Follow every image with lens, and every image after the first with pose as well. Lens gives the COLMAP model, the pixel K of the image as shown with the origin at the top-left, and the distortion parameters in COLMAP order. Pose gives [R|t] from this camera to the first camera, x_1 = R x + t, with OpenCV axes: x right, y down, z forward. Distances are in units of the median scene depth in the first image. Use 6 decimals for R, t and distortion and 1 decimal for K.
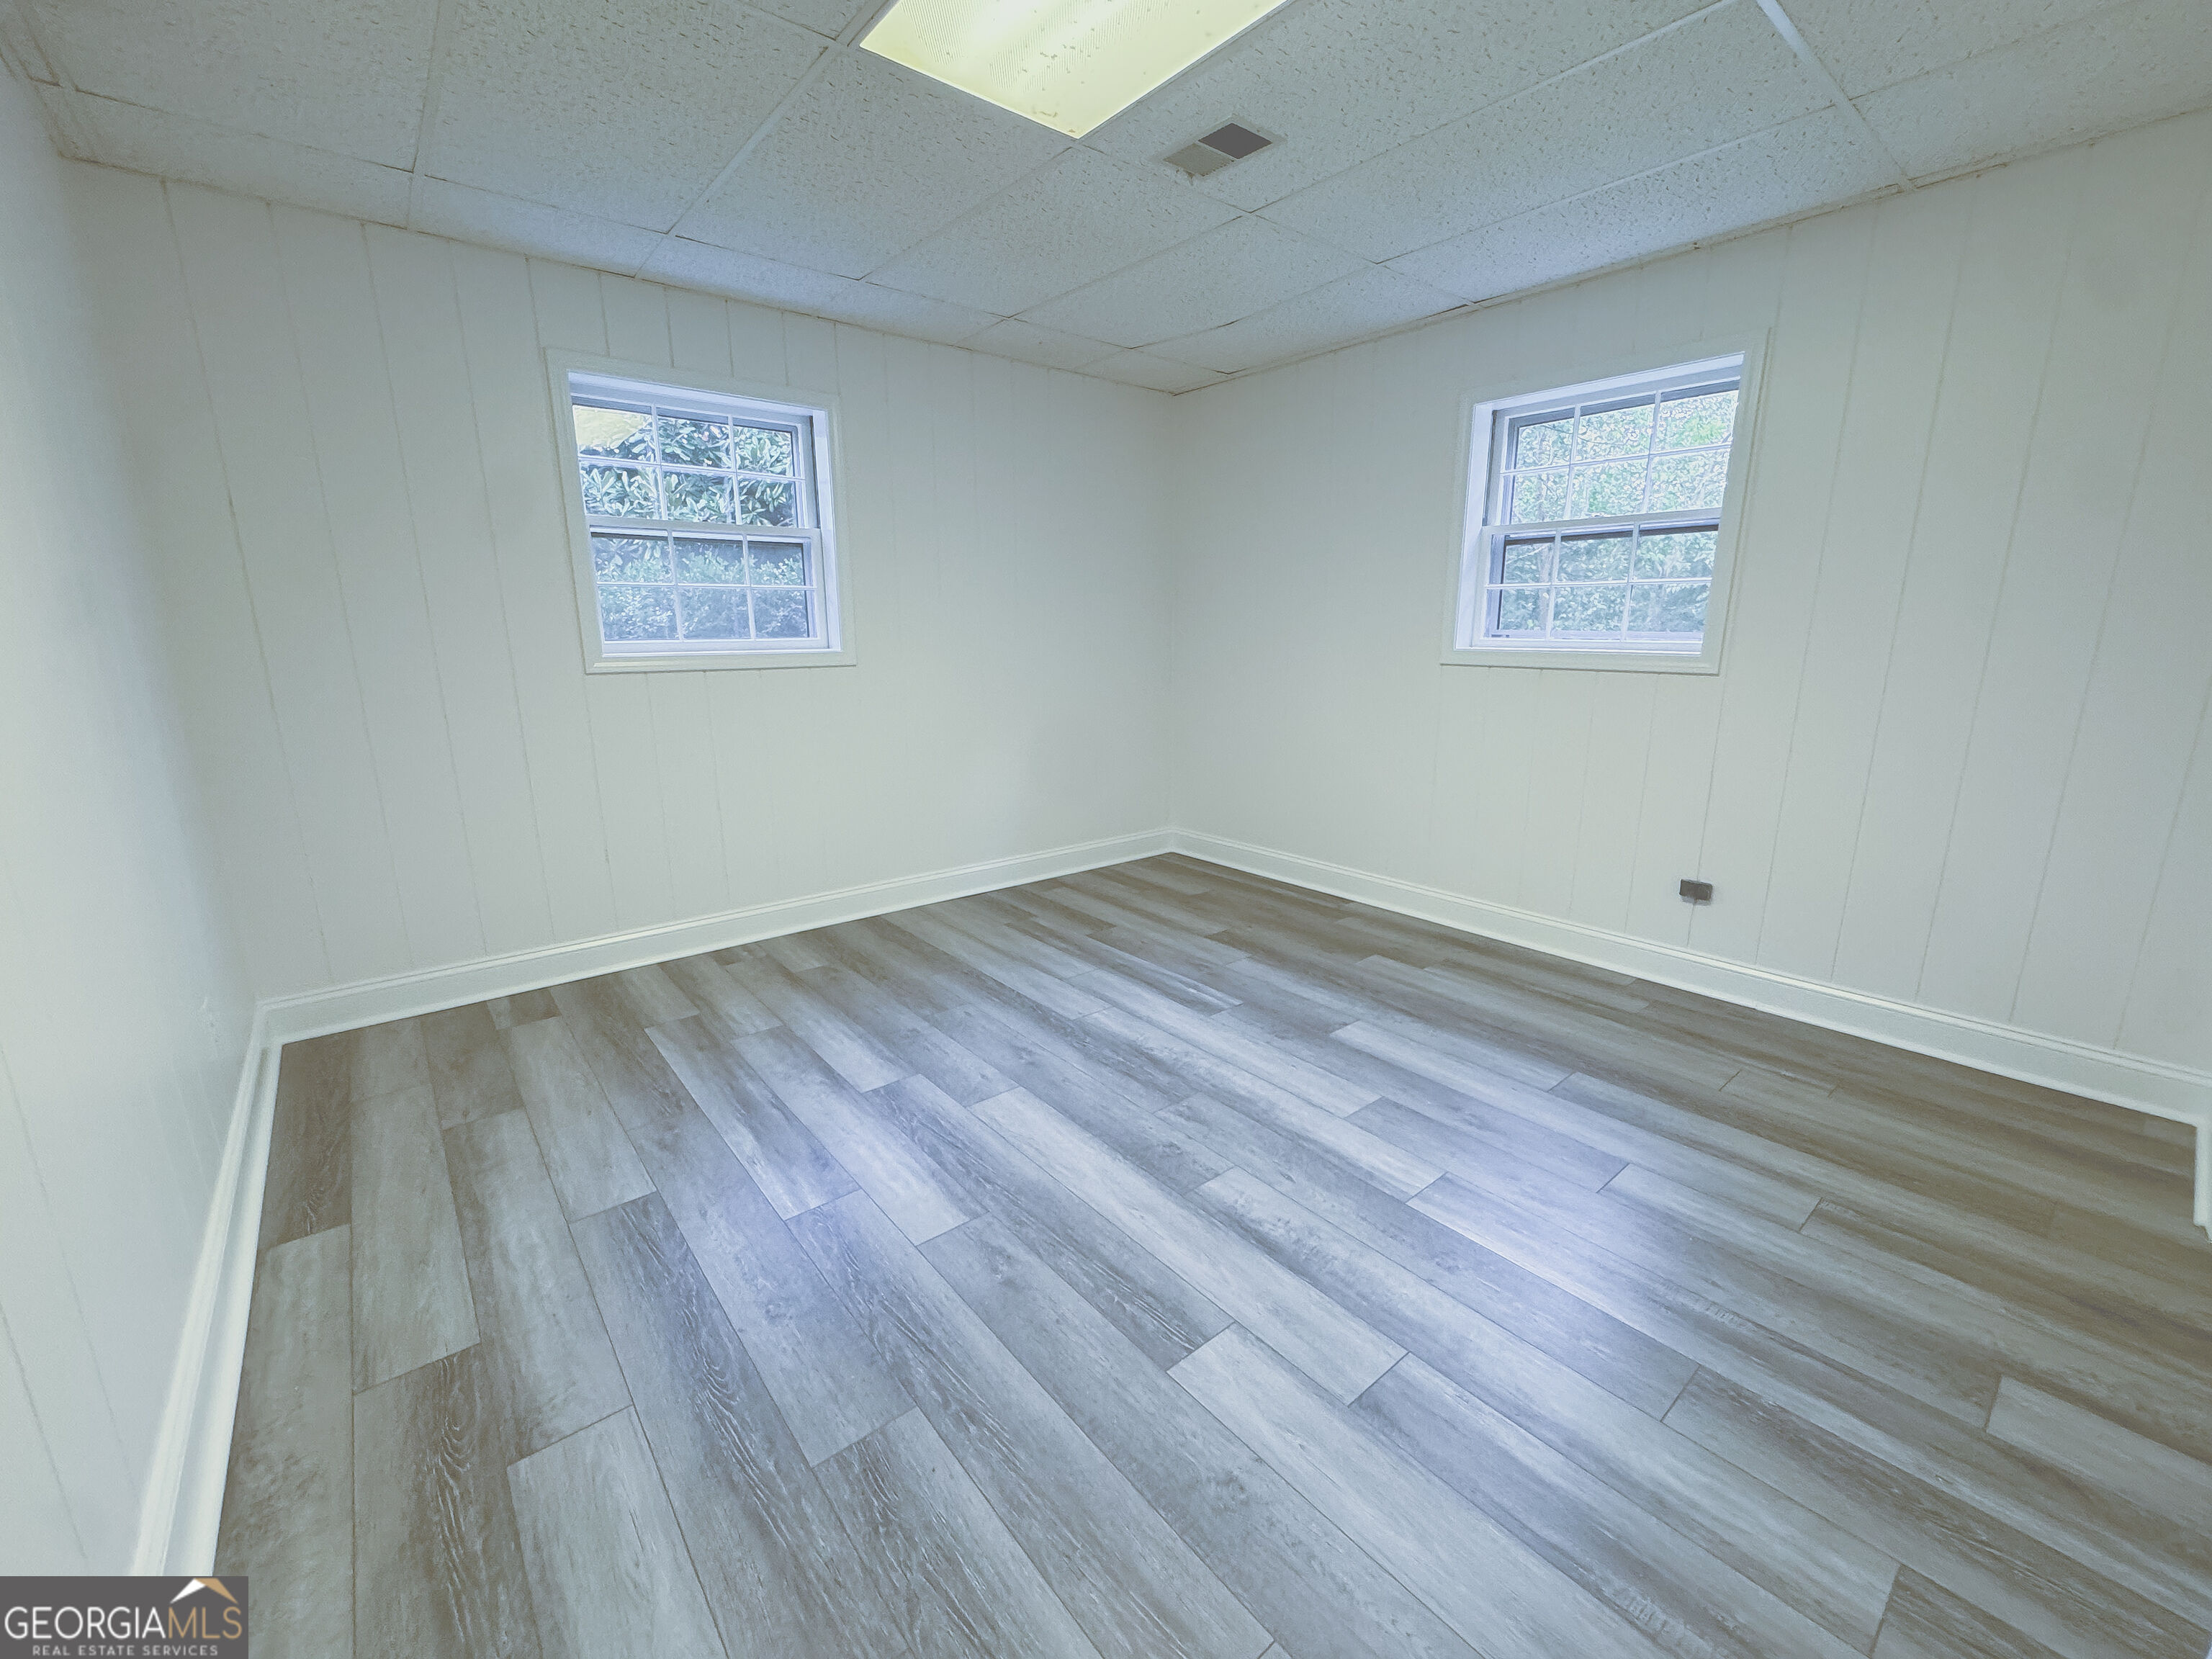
lens RADIAL K [[895.7, 0, 1108.6], [0, 895.7, 833.3], [0, 0, 1]] dist [0.001486, 0.001190]
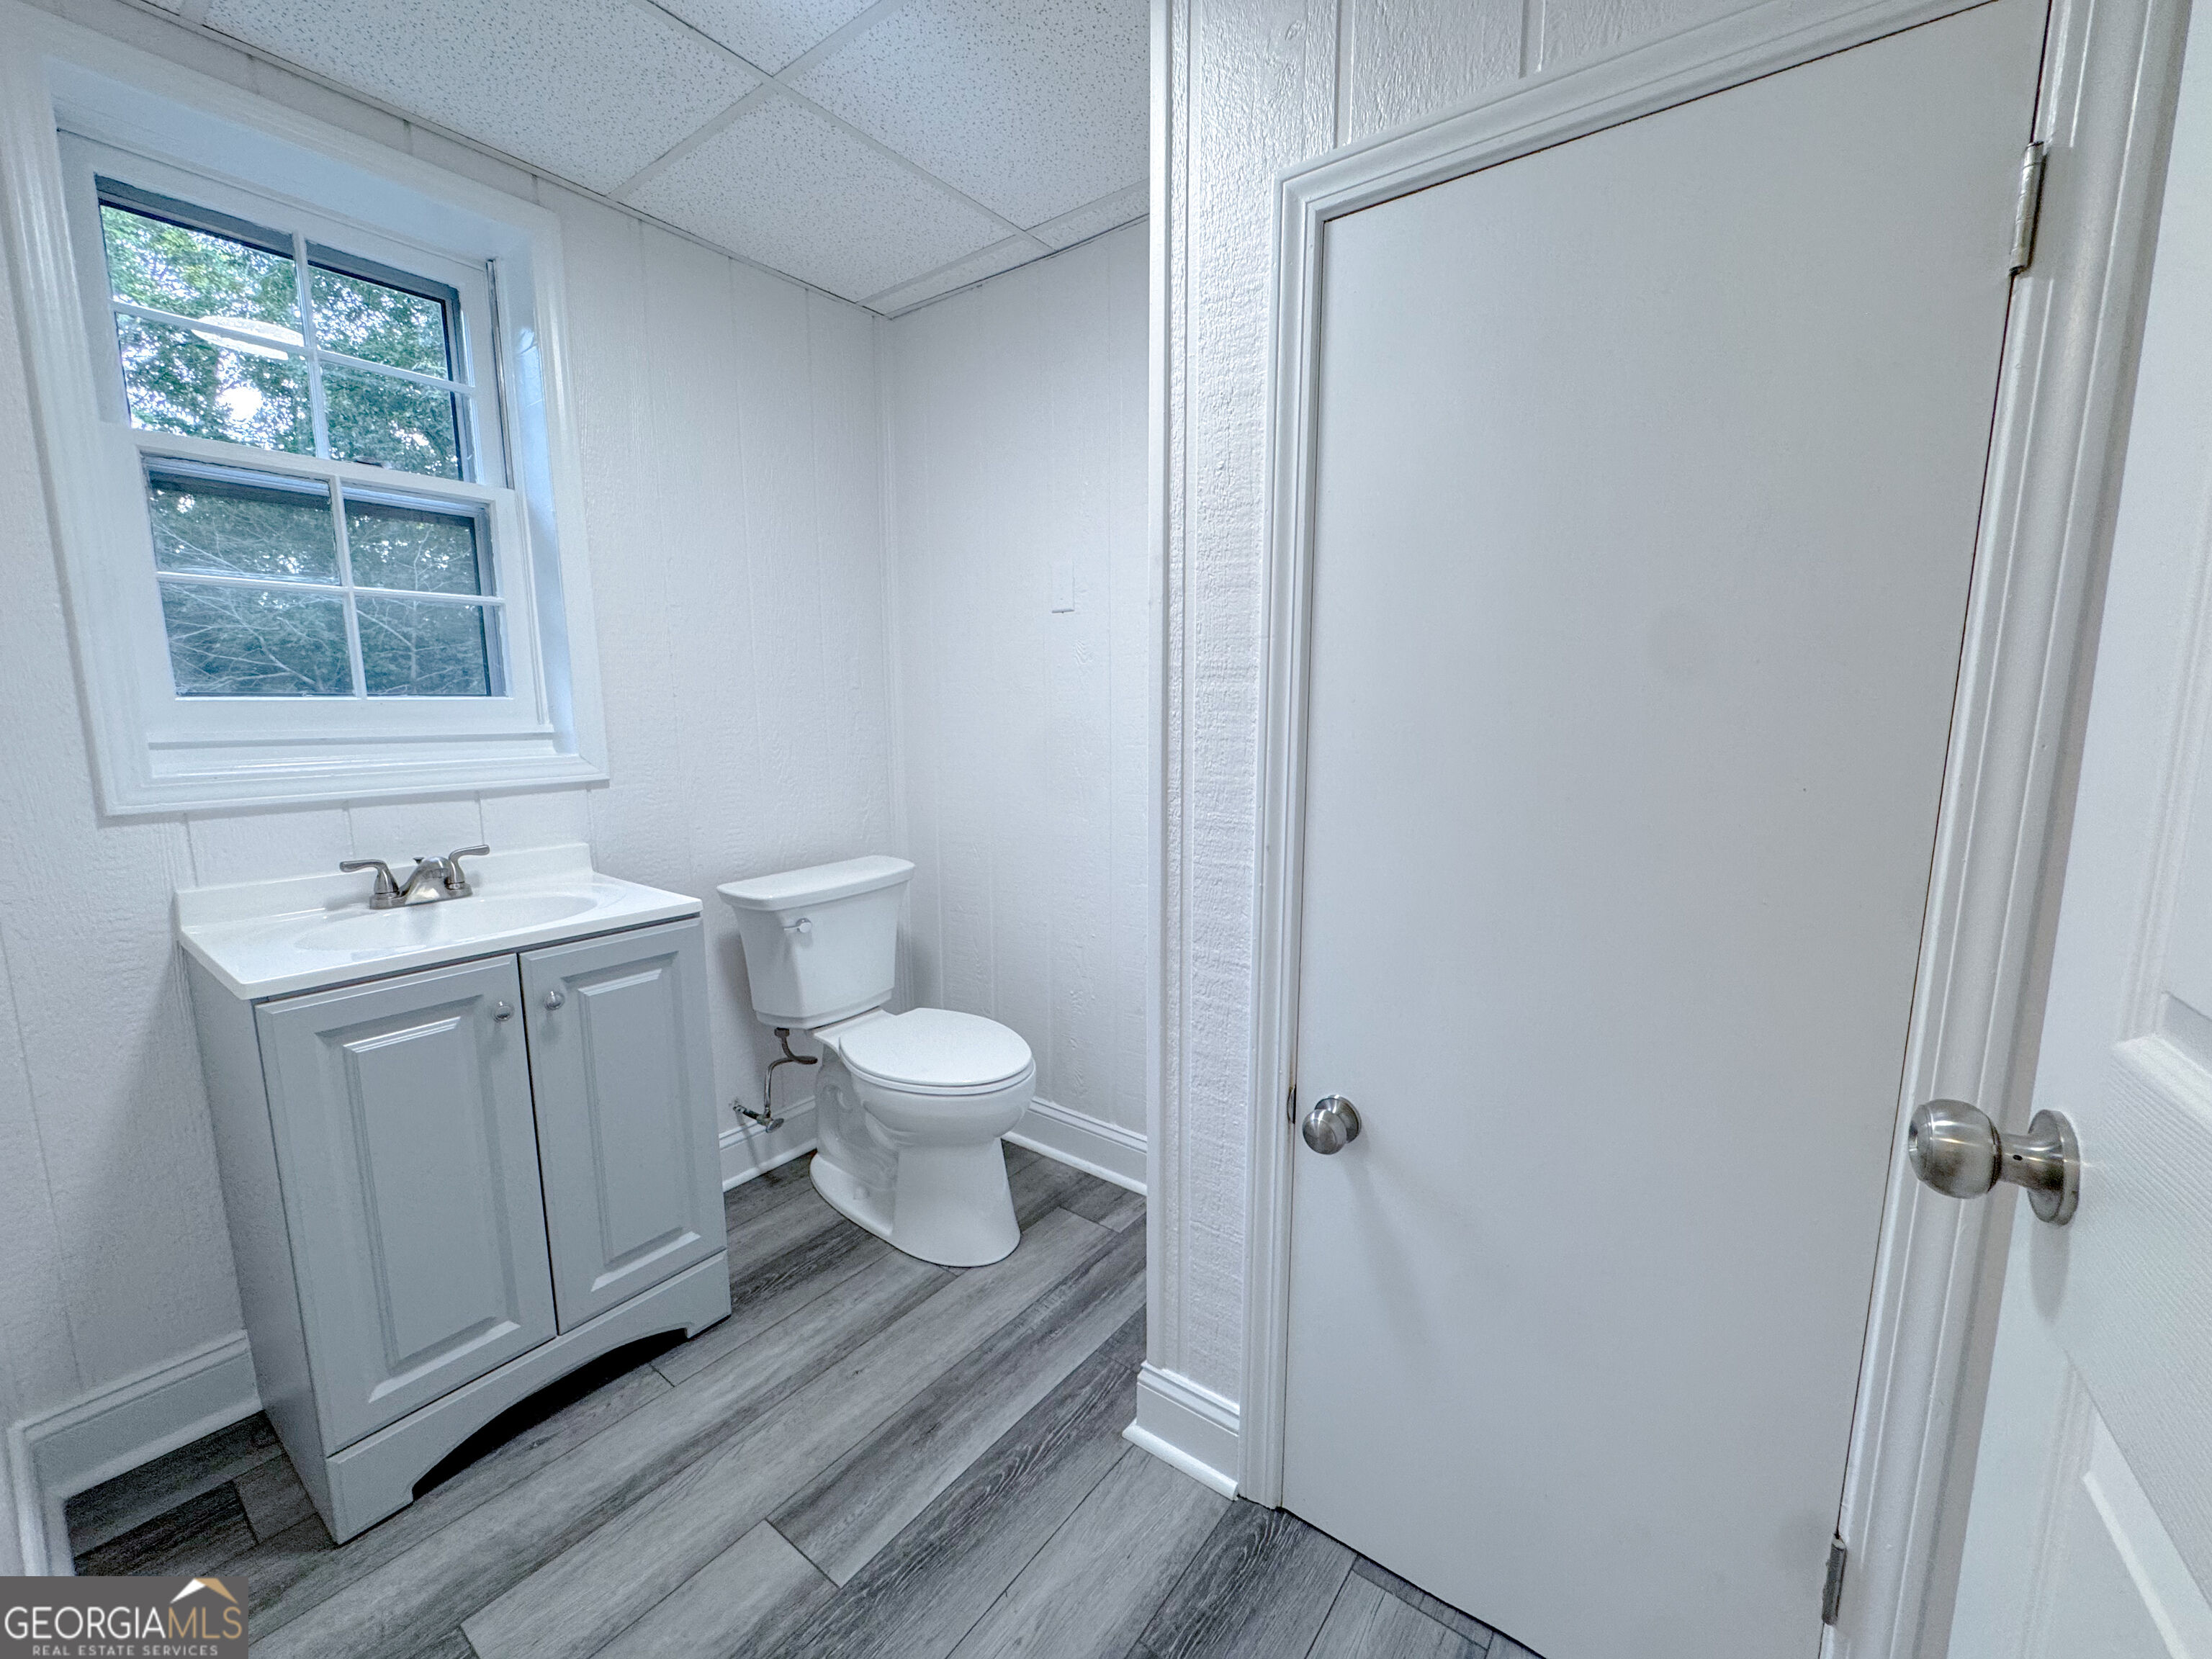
lens RADIAL K [[895.7, 0, 1108.7], [0, 895.7, 835.0], [0, 0, 1]] dist [0.001486, 0.001190]
pose [[-0.221046, -0.134746, 0.965910, -0.588234], [0.217094, 0.958762, 0.183430, -0.129347], [-0.950794, 0.250240, -0.182678, 0.567046]]
